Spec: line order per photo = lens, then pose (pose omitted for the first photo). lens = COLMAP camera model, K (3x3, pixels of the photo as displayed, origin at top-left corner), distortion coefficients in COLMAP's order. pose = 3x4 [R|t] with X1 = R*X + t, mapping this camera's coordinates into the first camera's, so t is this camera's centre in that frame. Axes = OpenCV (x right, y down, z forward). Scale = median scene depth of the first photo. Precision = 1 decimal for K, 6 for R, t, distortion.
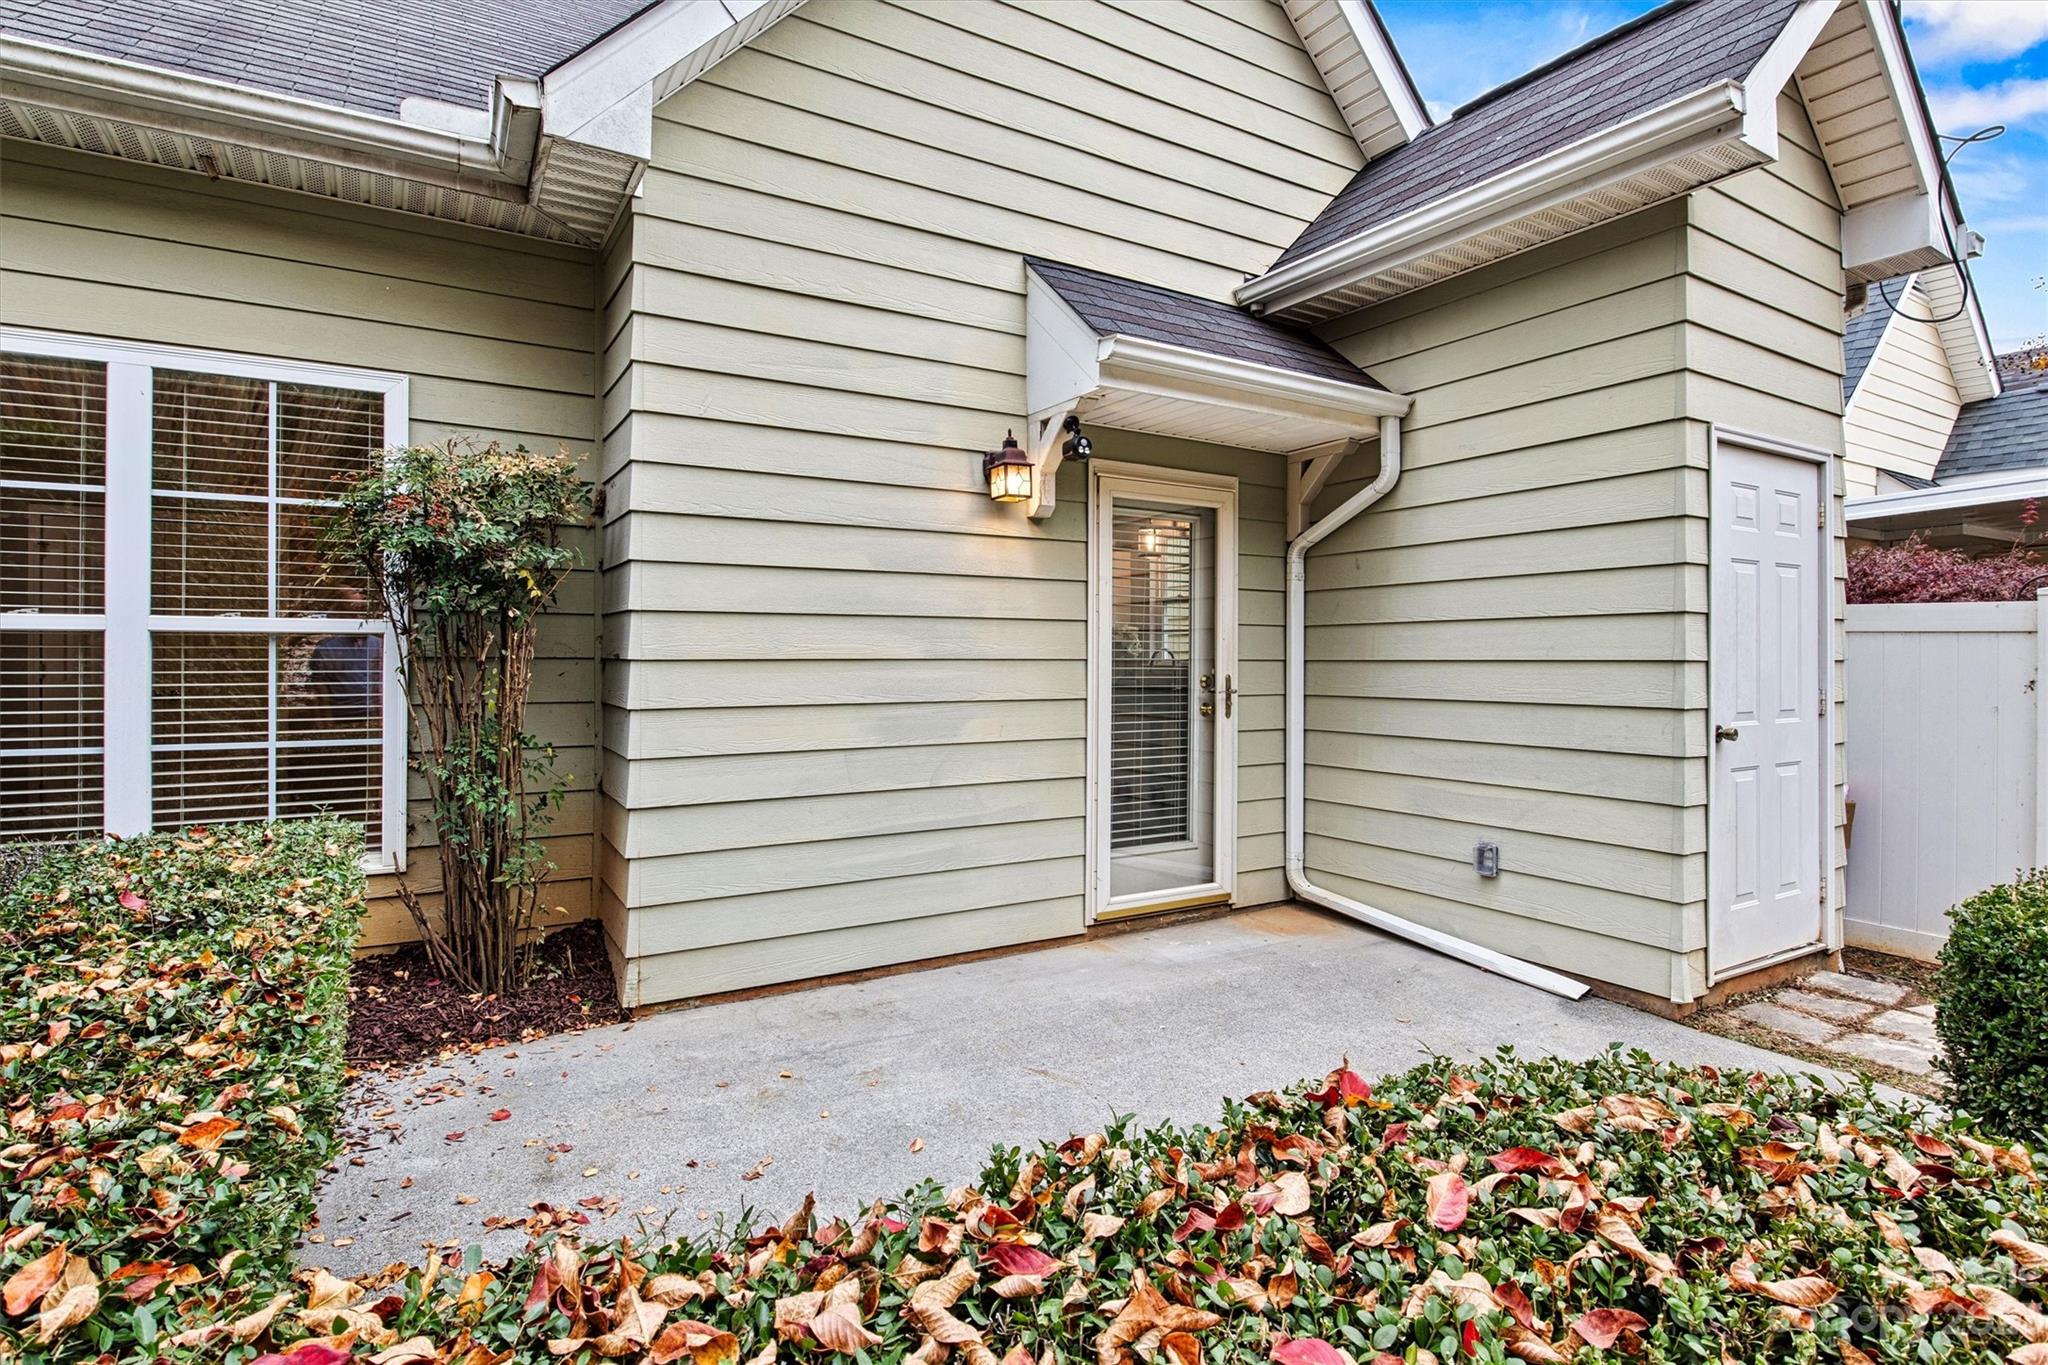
lens RADIAL K [[1050.5, 0, 1020.8], [0, 1050.5, 658.0], [0, 0, 1]] dist [-0.022918, -0.000789]
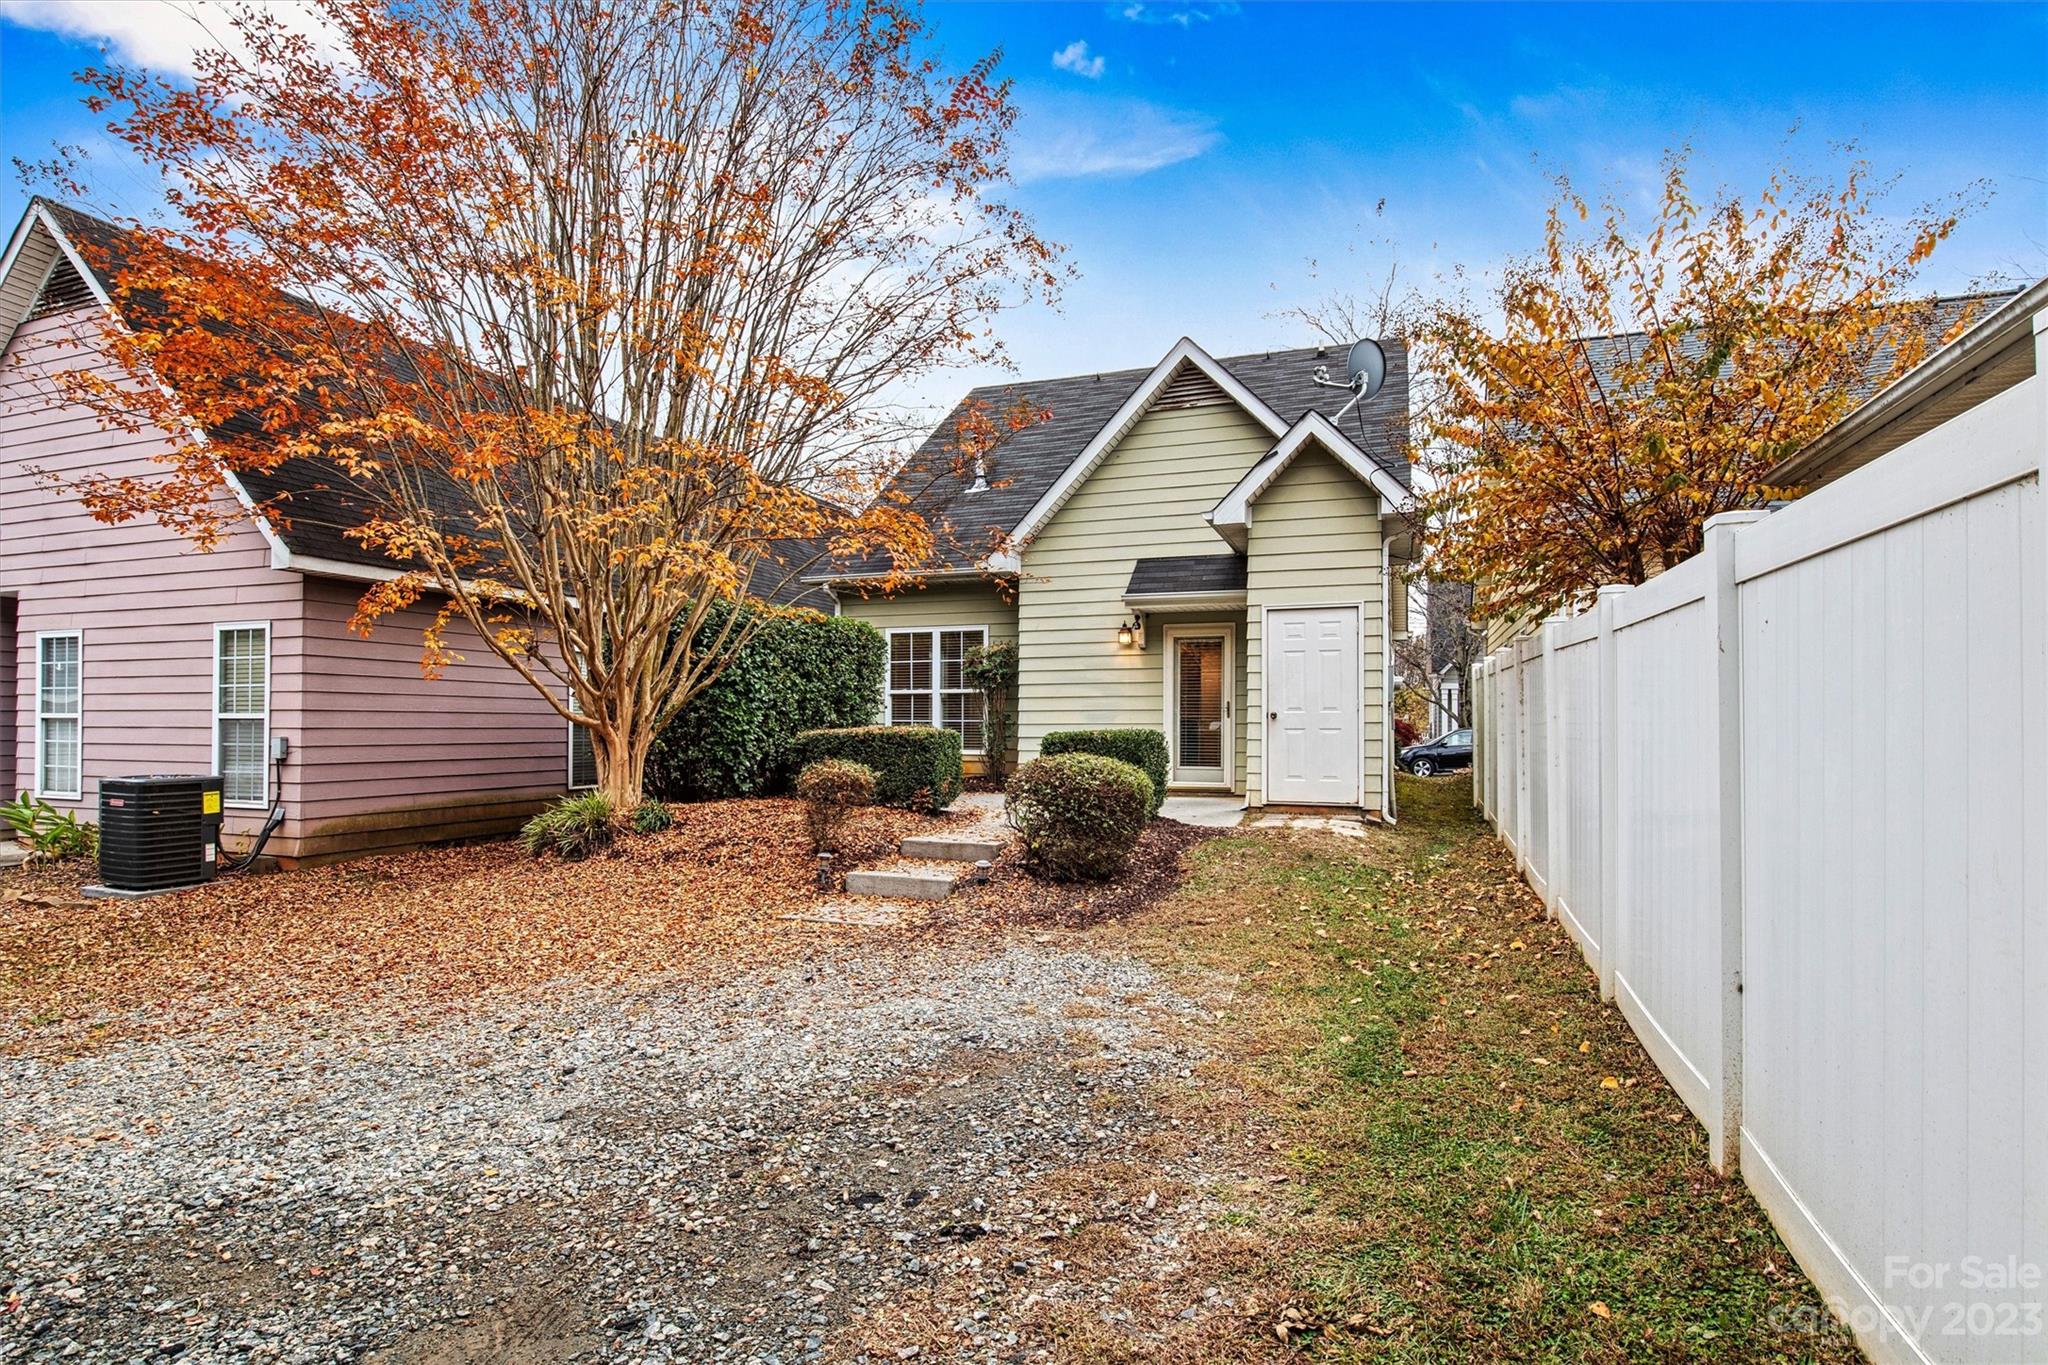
lens RADIAL K [[1029.2, 0, 1026.3], [0, 1029.2, 690.9], [0, 0, 1]] dist [-0.001884, -0.000054]
pose [[0.611675, -0.019054, -0.790880, 2.548579], [0.012839, 0.999817, -0.014158, 0.028033], [0.791005, -0.001495, 0.611807, -1.234567]]
